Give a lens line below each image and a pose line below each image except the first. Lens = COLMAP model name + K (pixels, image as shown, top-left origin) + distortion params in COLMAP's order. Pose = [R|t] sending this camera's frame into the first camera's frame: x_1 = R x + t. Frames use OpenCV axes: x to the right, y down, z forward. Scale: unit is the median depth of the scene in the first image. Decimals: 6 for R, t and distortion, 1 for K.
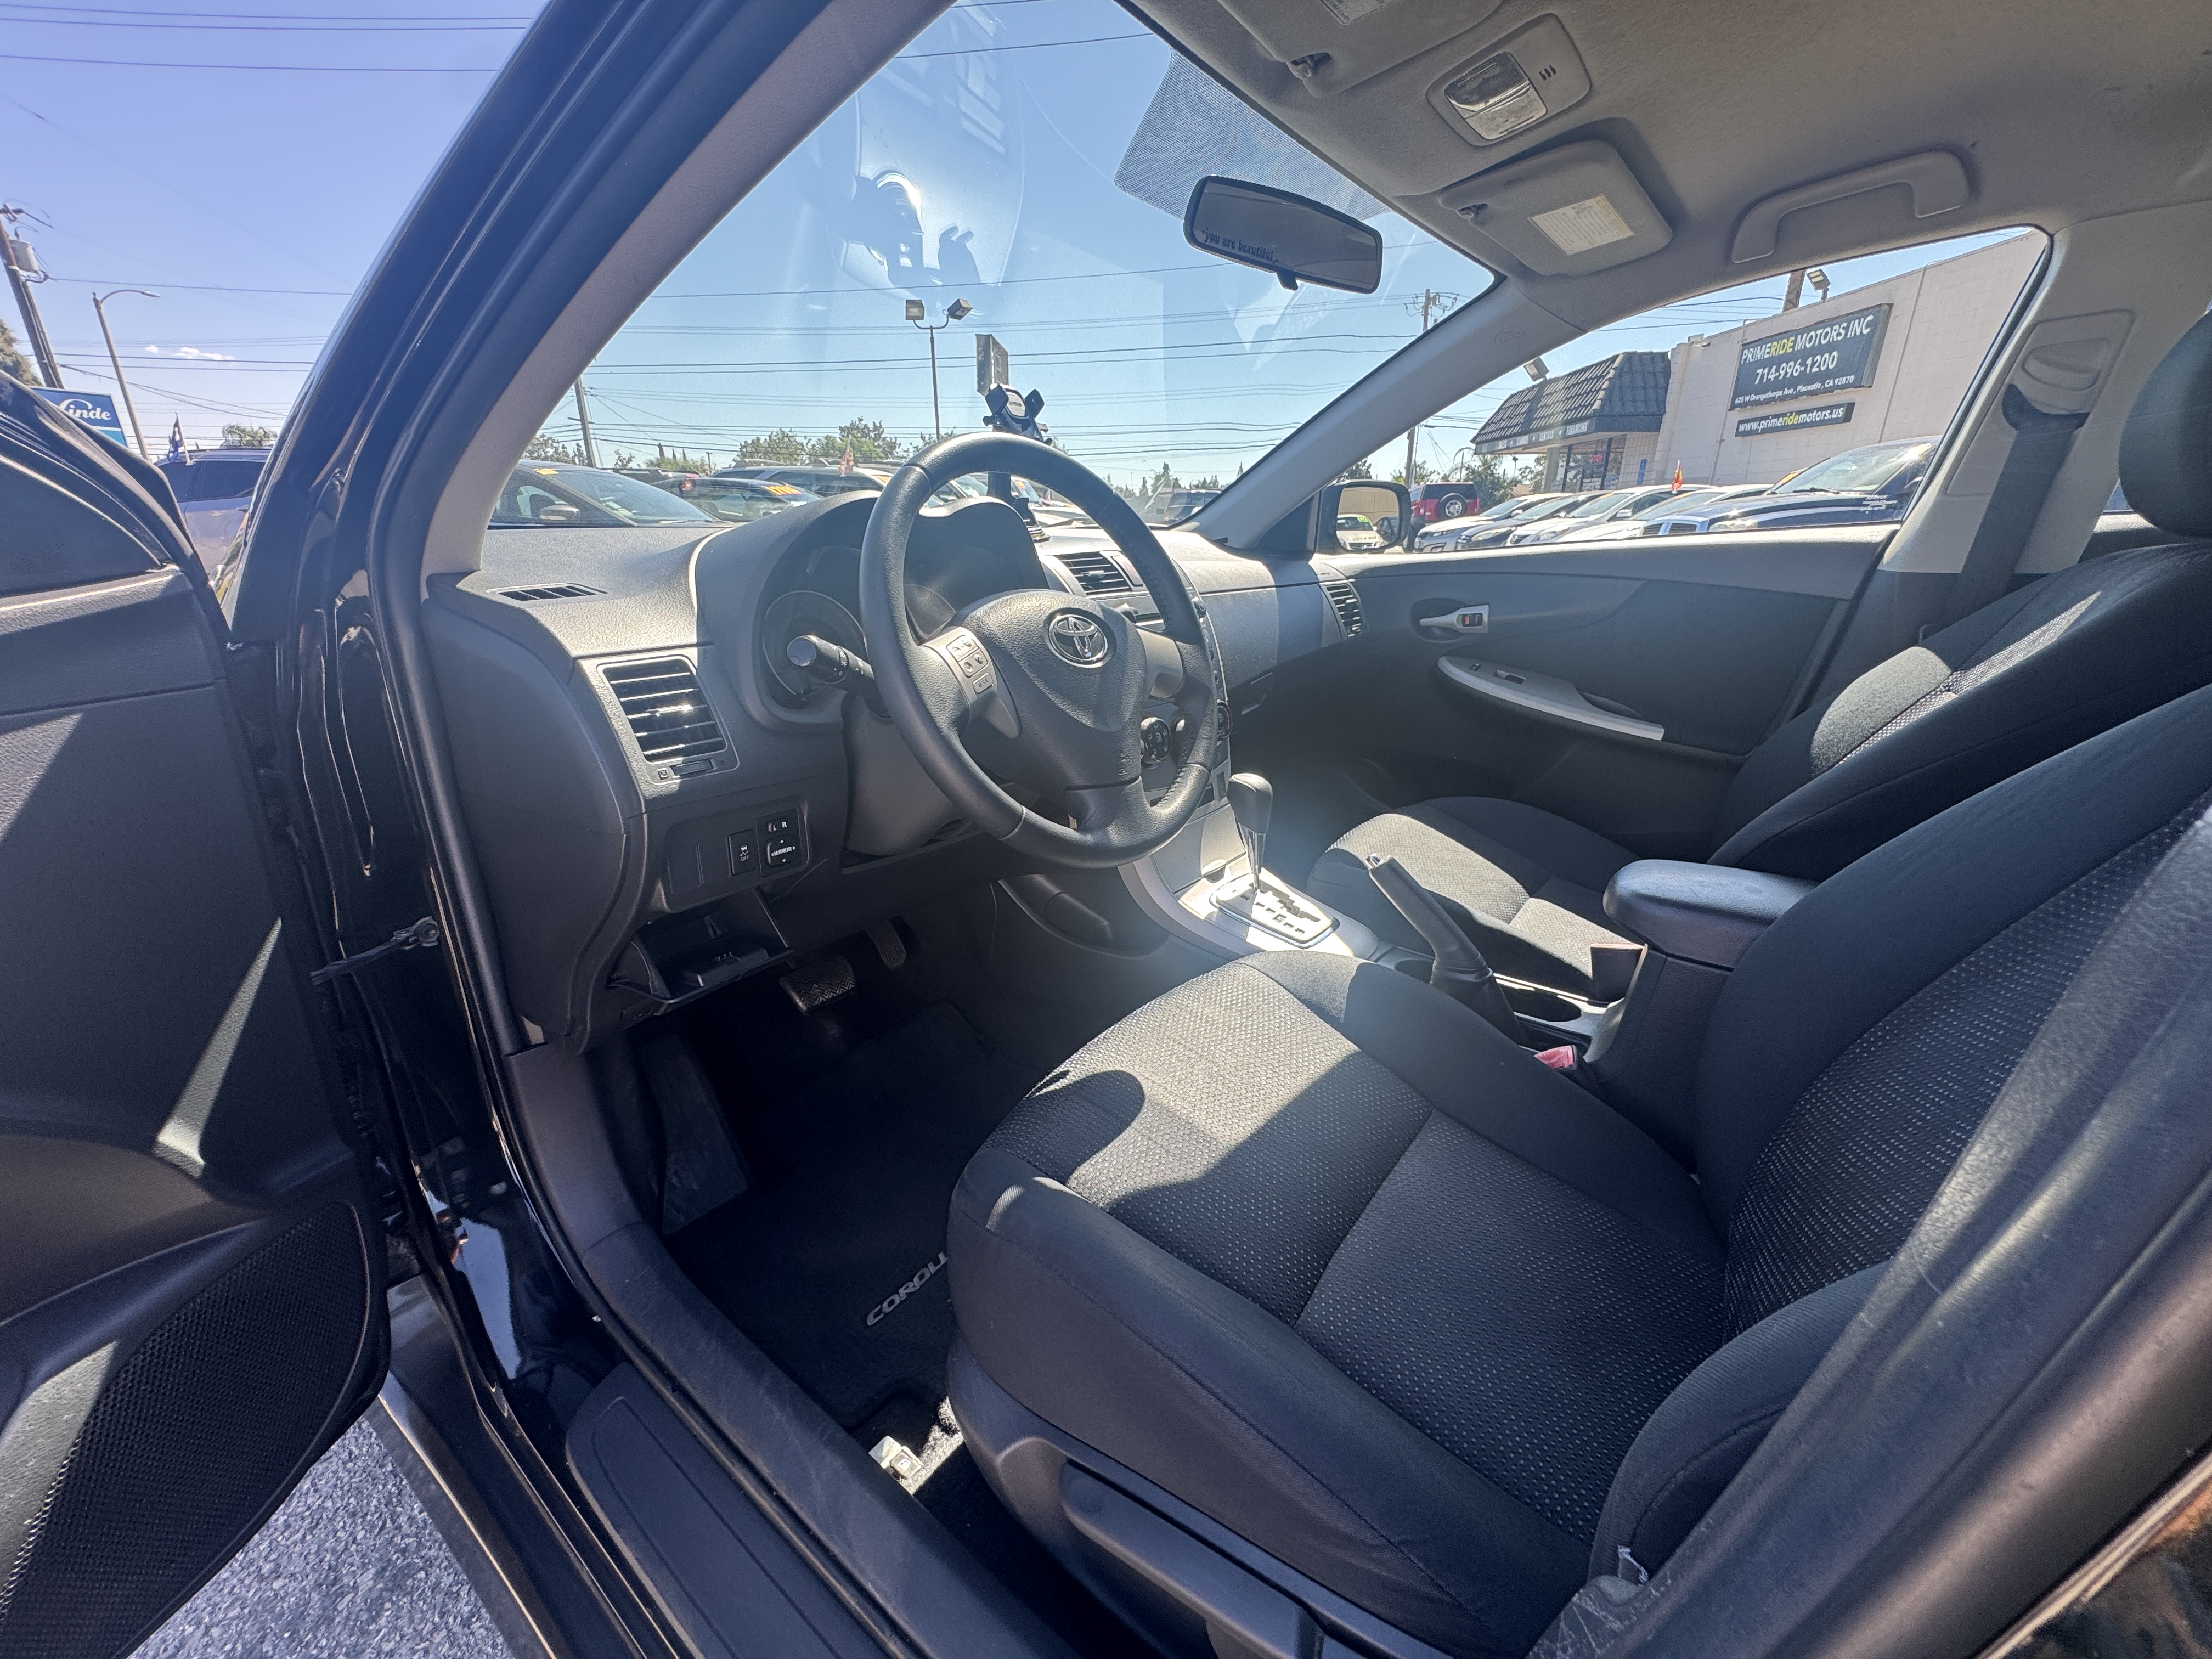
lens RADIAL K [[920.2, 0, 1100.5], [0, 920.2, 822.1], [0, 0, 1]] dist [0.011443, -0.000929]
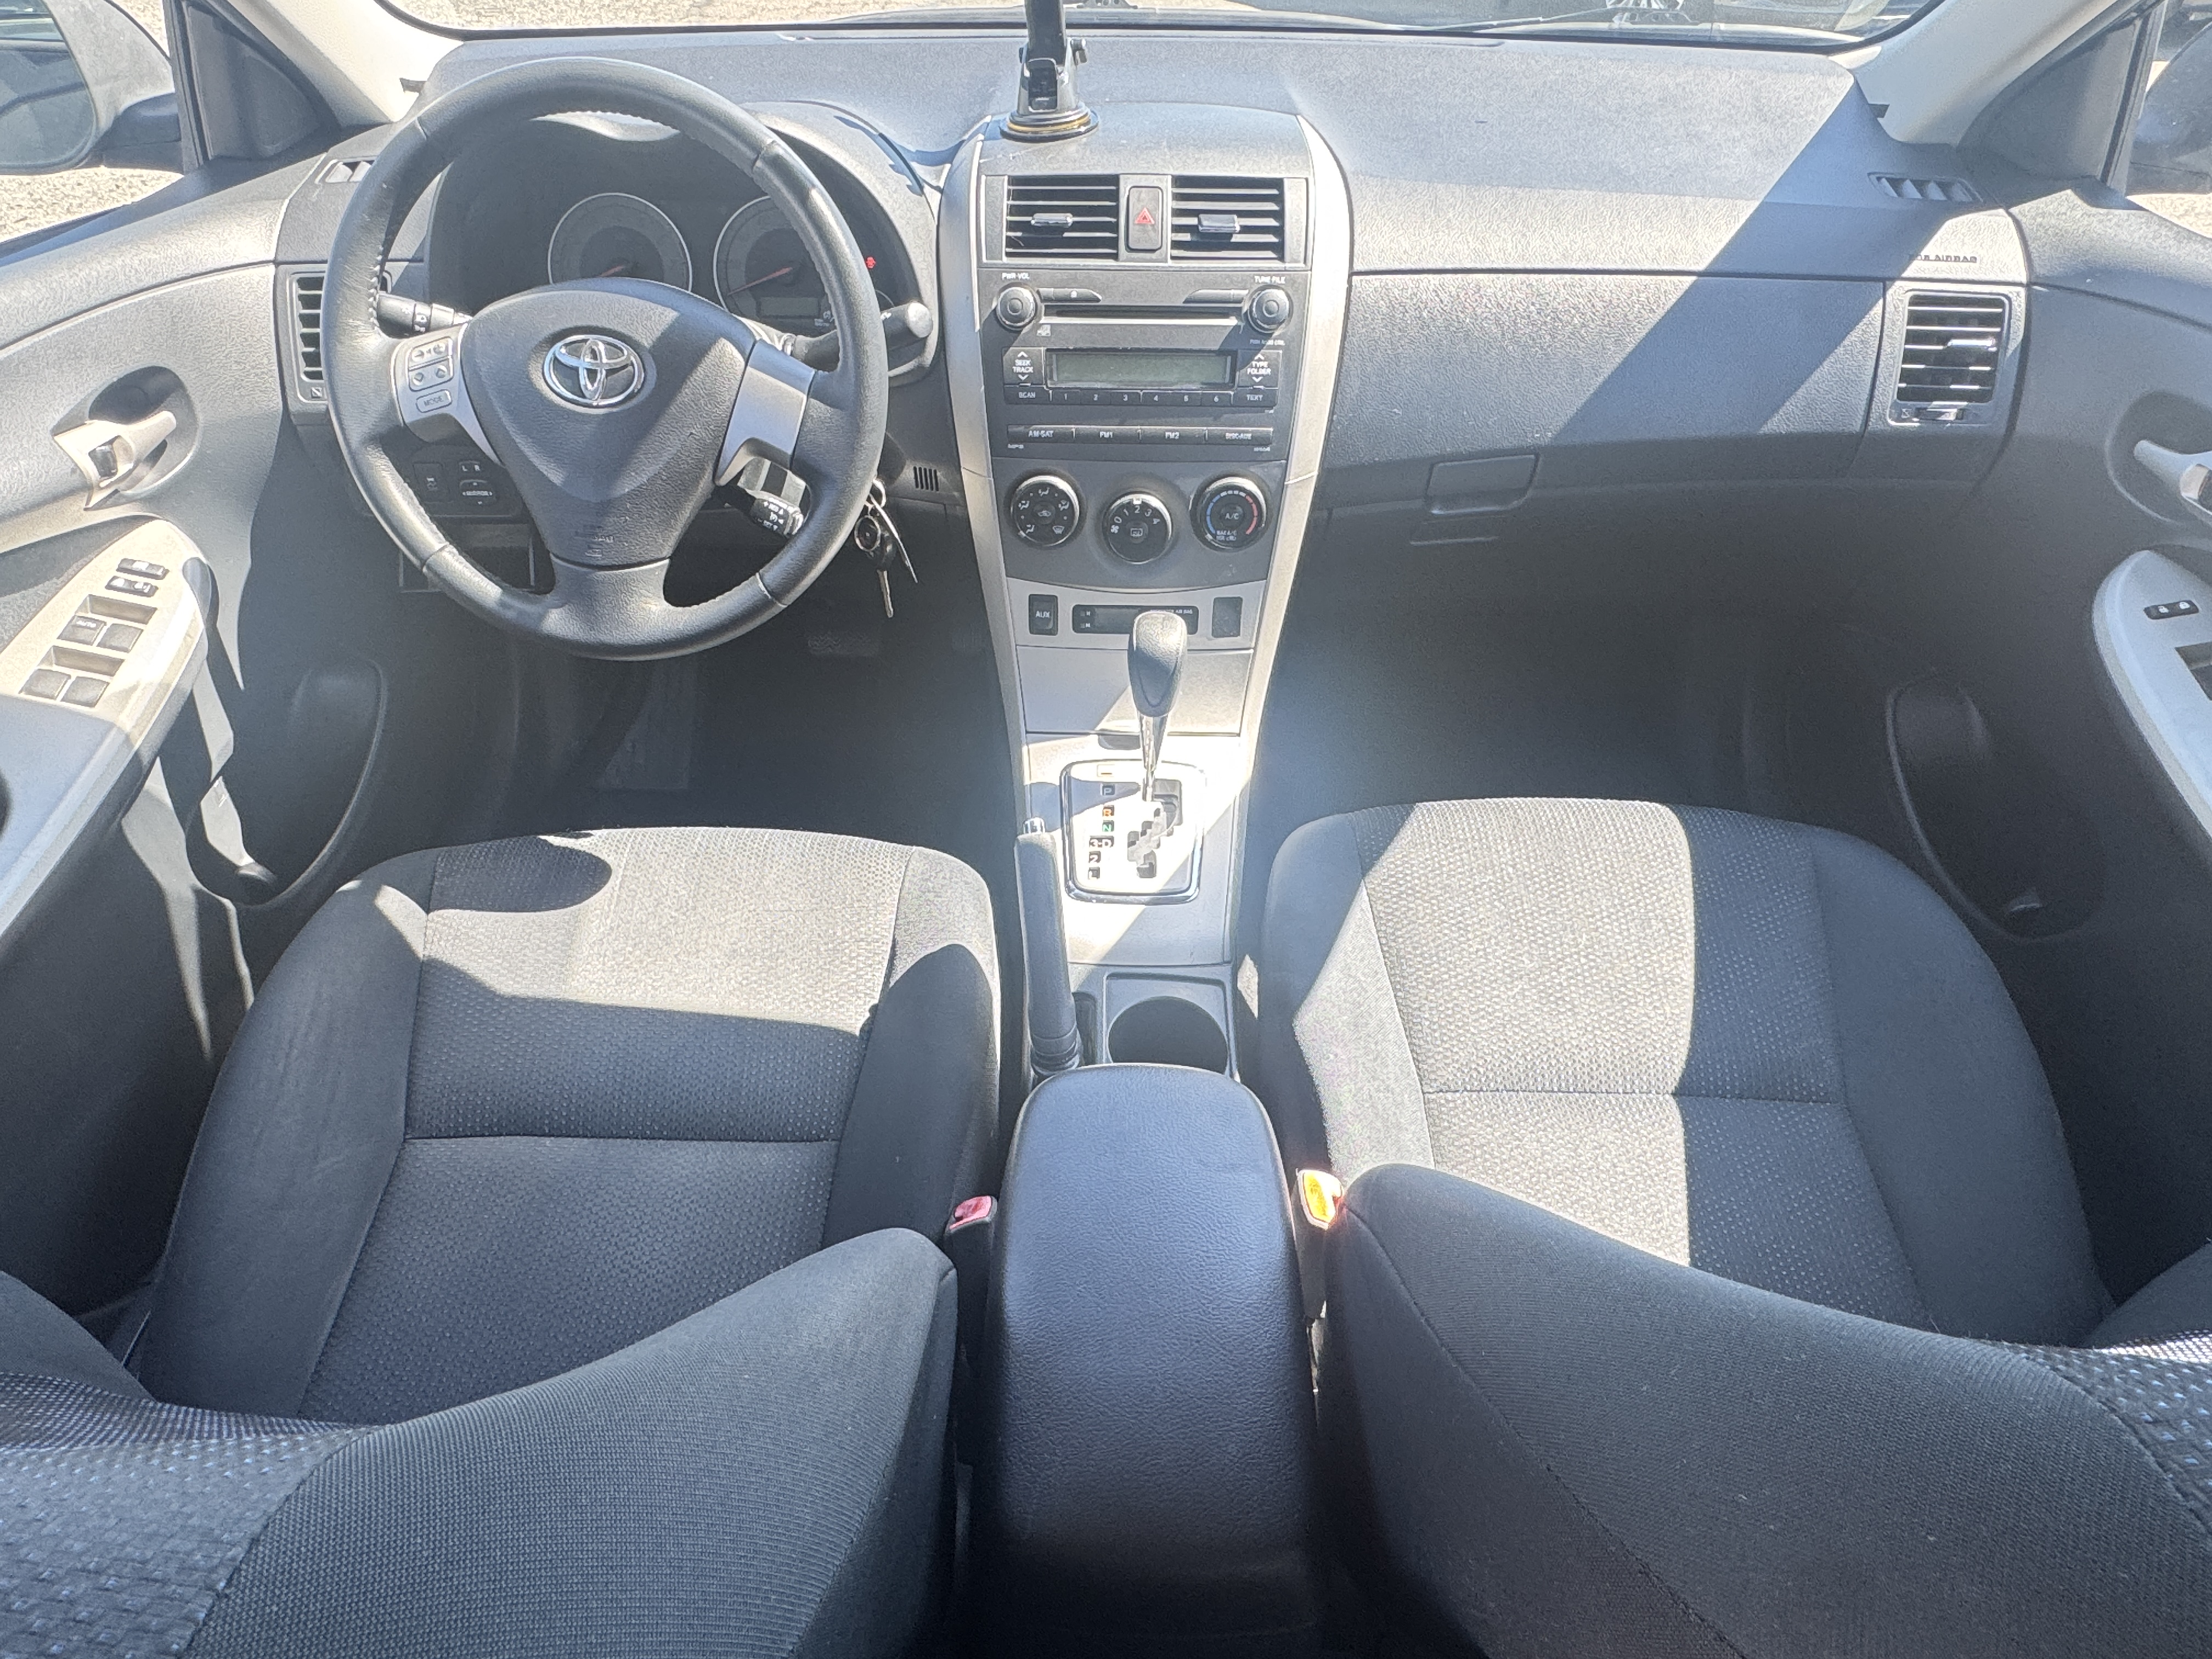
lens RADIAL K [[1317.1, 0, 1111.5], [0, 1317.1, 832.6], [0, 0, 1]] dist [0.002291, -0.002922]
pose [[0.579370, 0.530083, -0.619146, 1.056757], [-0.244772, 0.837721, 0.488170, -0.492248], [0.777443, -0.131282, 0.615100, 0.580927]]
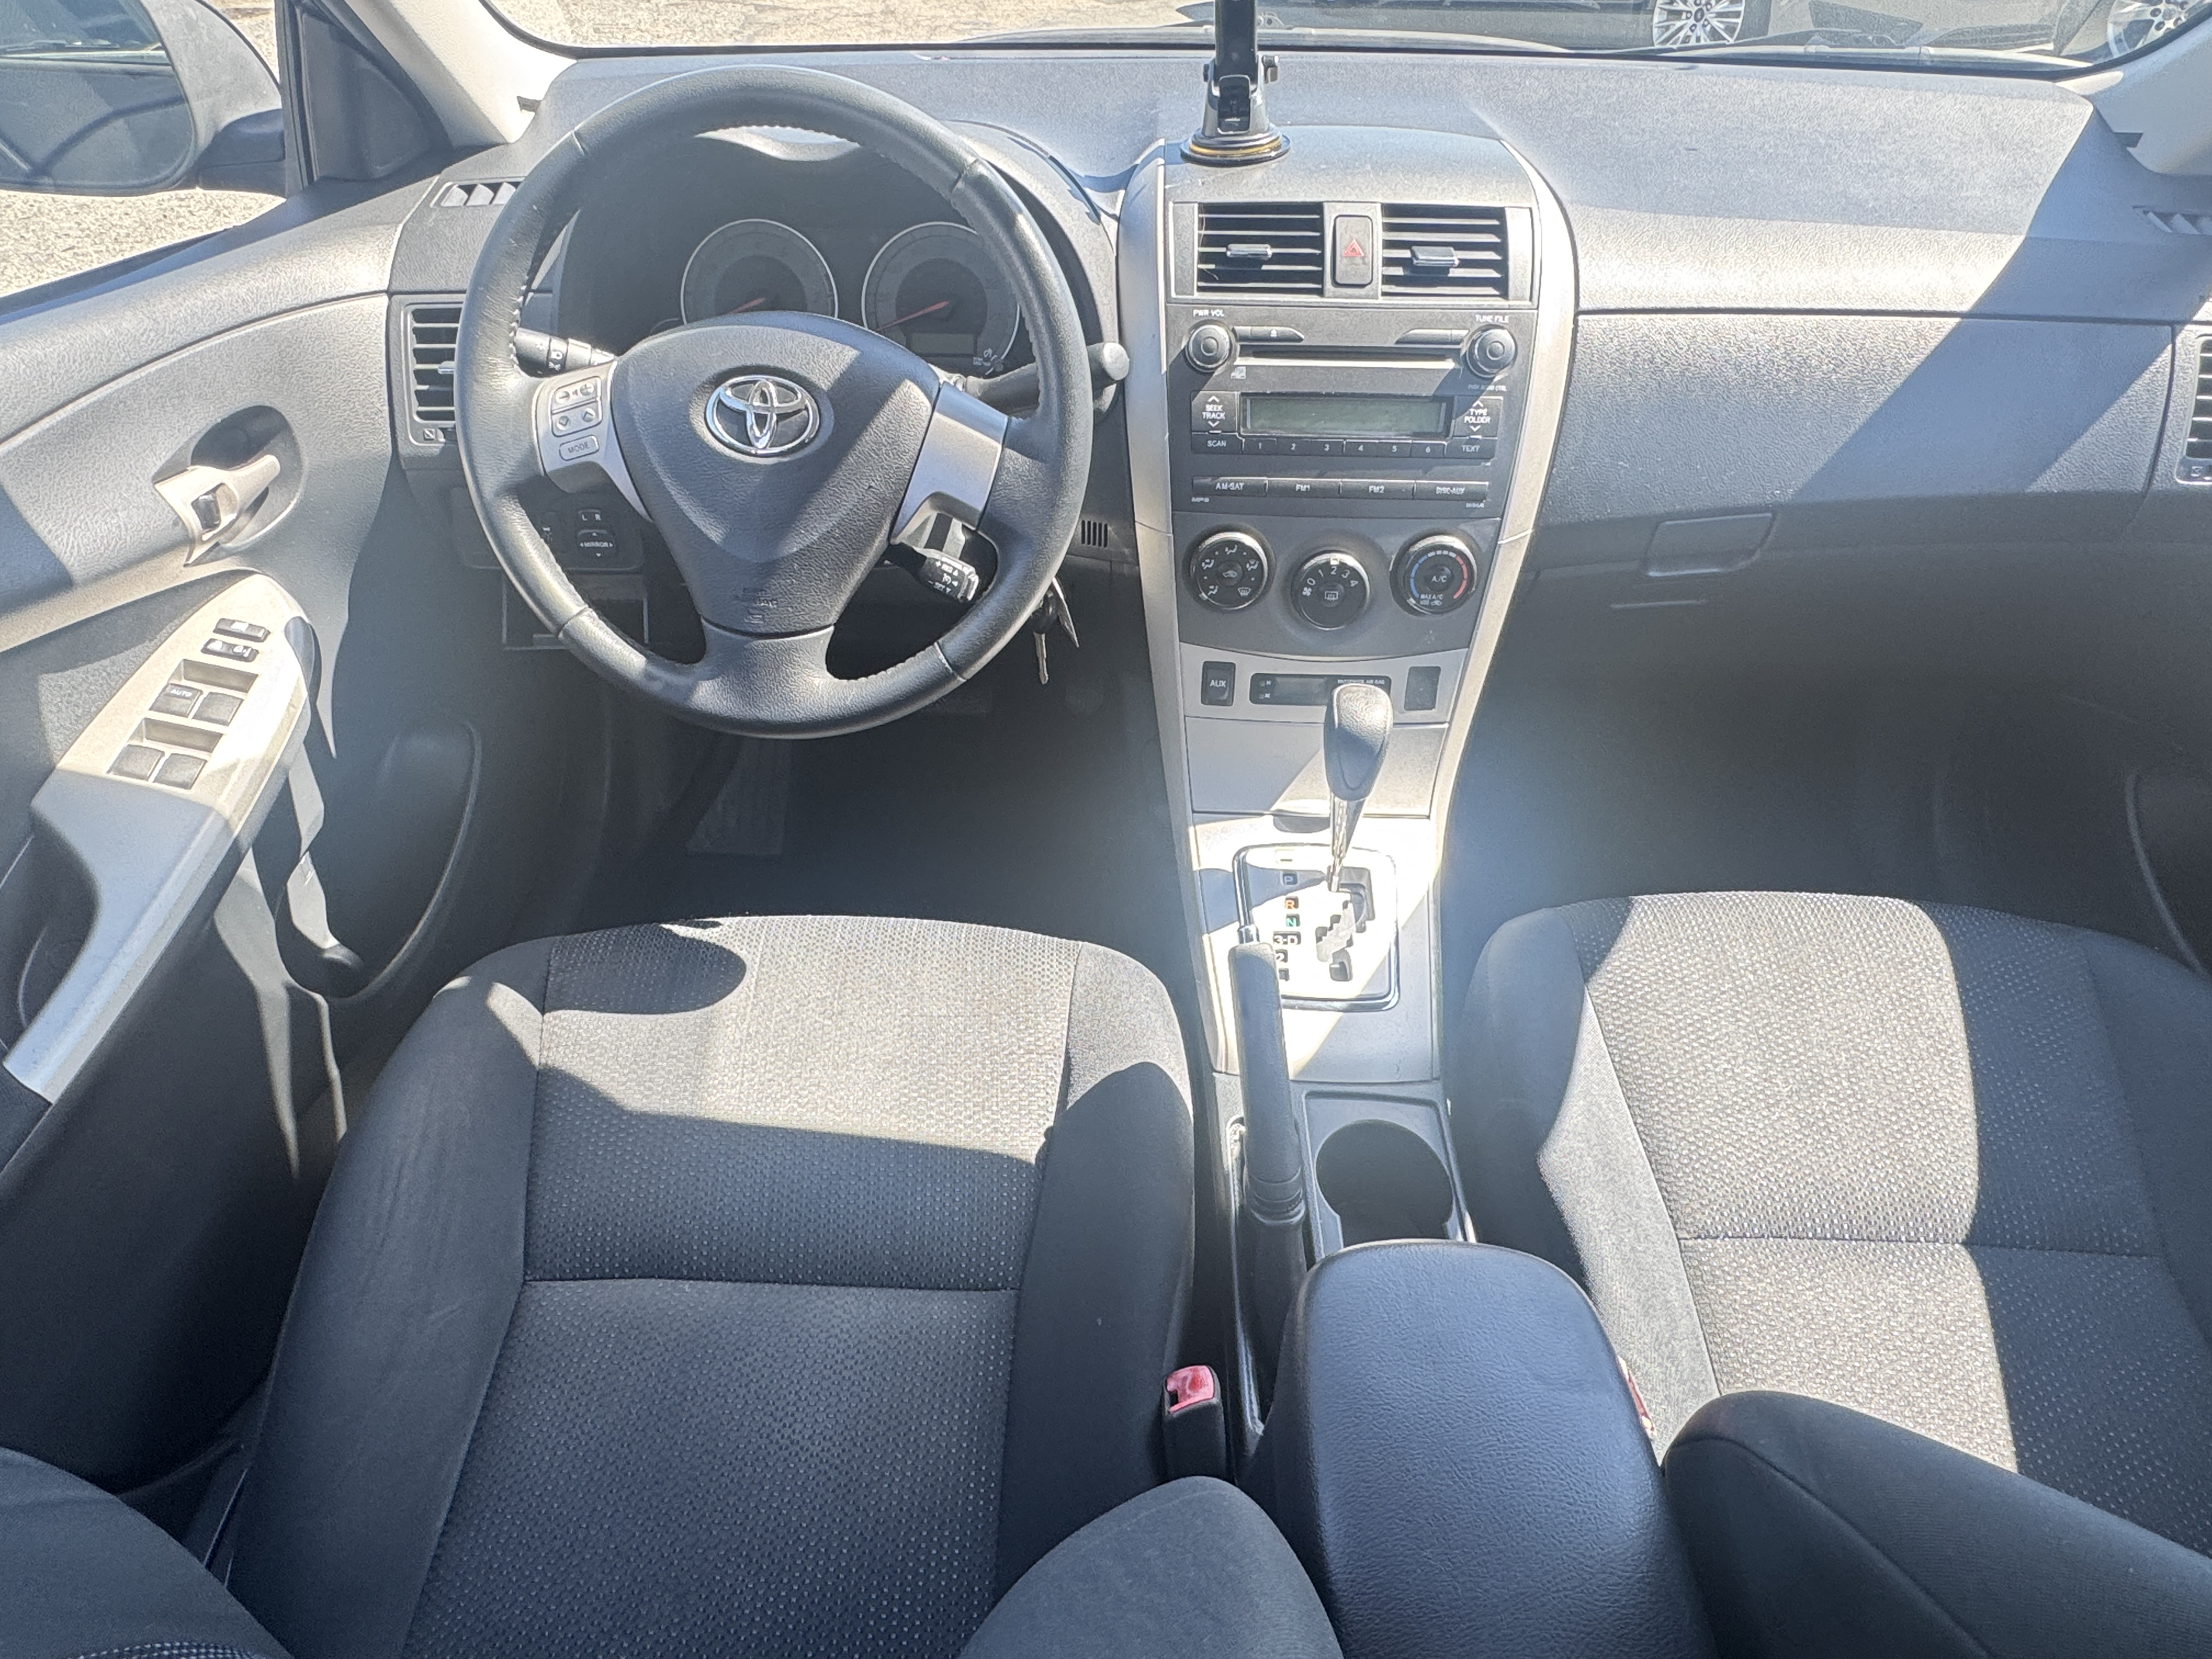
lens RADIAL K [[1317.1, 0, 1106.2], [0, 1317.1, 830.9], [0, 0, 1]] dist [0.002291, -0.002922]
pose [[0.567989, 0.520590, -0.637475, 0.856912], [-0.249047, 0.846942, 0.469750, -0.436399], [0.784452, -0.108051, 0.610705, 0.545473]]
